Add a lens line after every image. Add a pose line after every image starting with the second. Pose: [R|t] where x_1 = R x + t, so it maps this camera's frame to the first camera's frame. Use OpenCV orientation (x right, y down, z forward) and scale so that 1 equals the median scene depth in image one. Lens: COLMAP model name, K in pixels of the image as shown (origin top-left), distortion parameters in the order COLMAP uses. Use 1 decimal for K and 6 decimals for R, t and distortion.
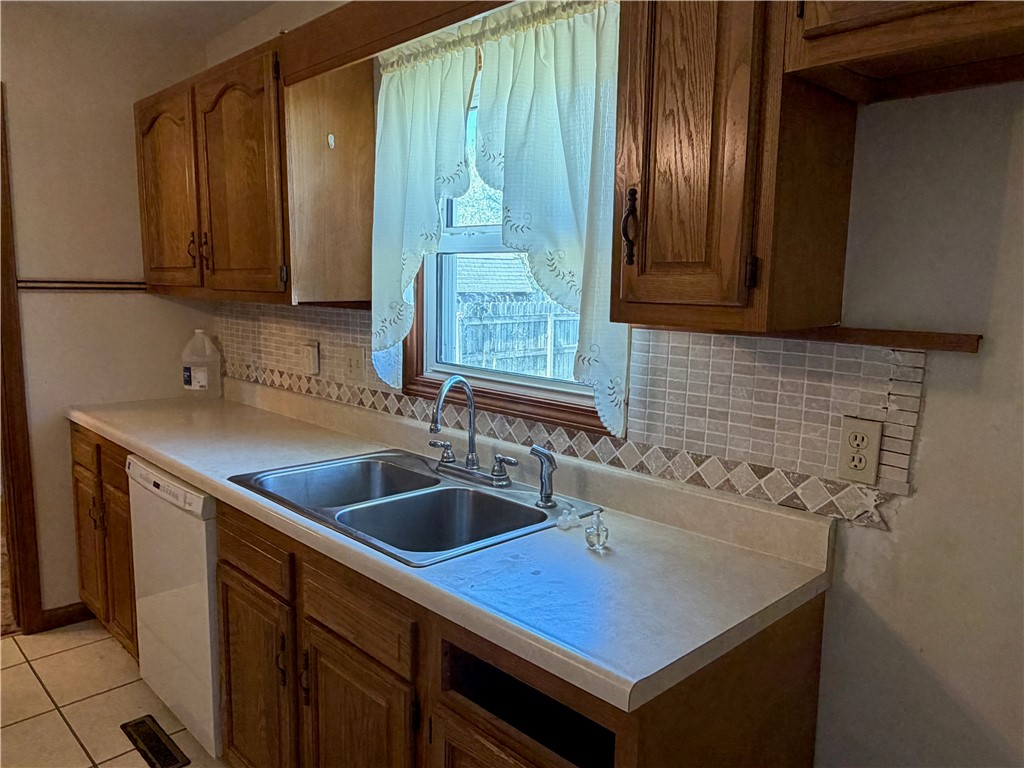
lens RADIAL K [[745.9, 0, 512.0], [0, 745.9, 384.0], [0, 0, 1]] dist [0.000357, 0.003724]
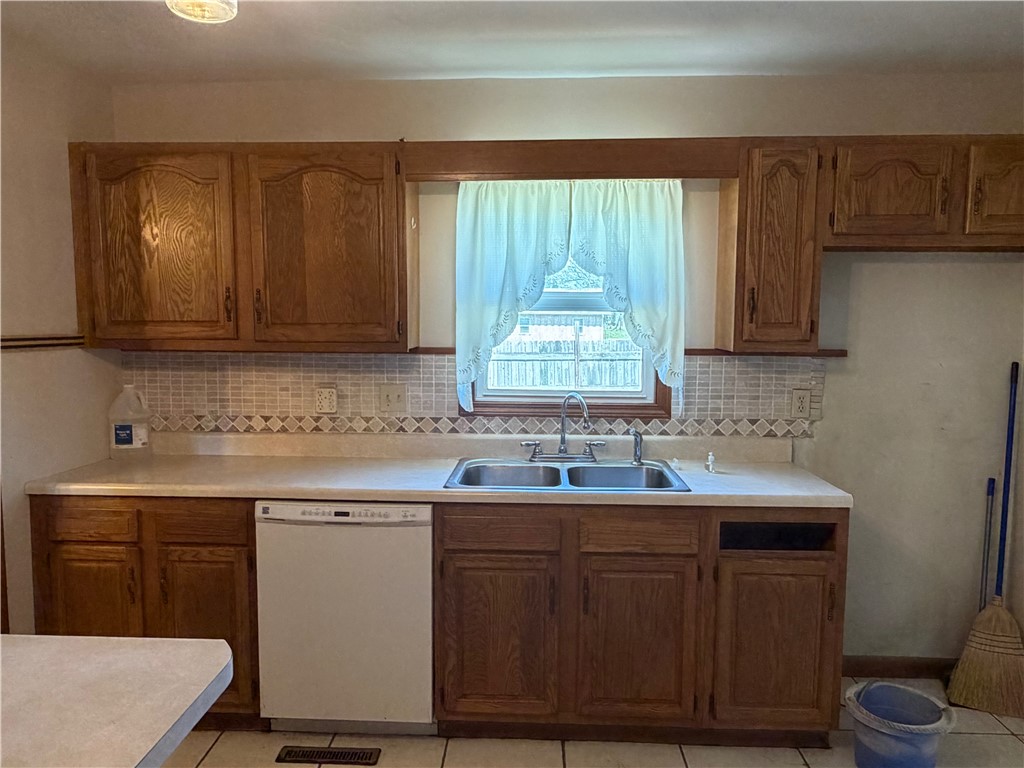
lens RADIAL K [[745.9, 0, 512.0], [0, 745.9, 384.0], [0, 0, 1]] dist [0.000357, 0.003724]
pose [[0.721586, -0.074344, 0.688321, -1.142472], [0.101602, 0.994825, 0.000936, -0.040251], [-0.684828, 0.069259, 0.725406, -0.022961]]
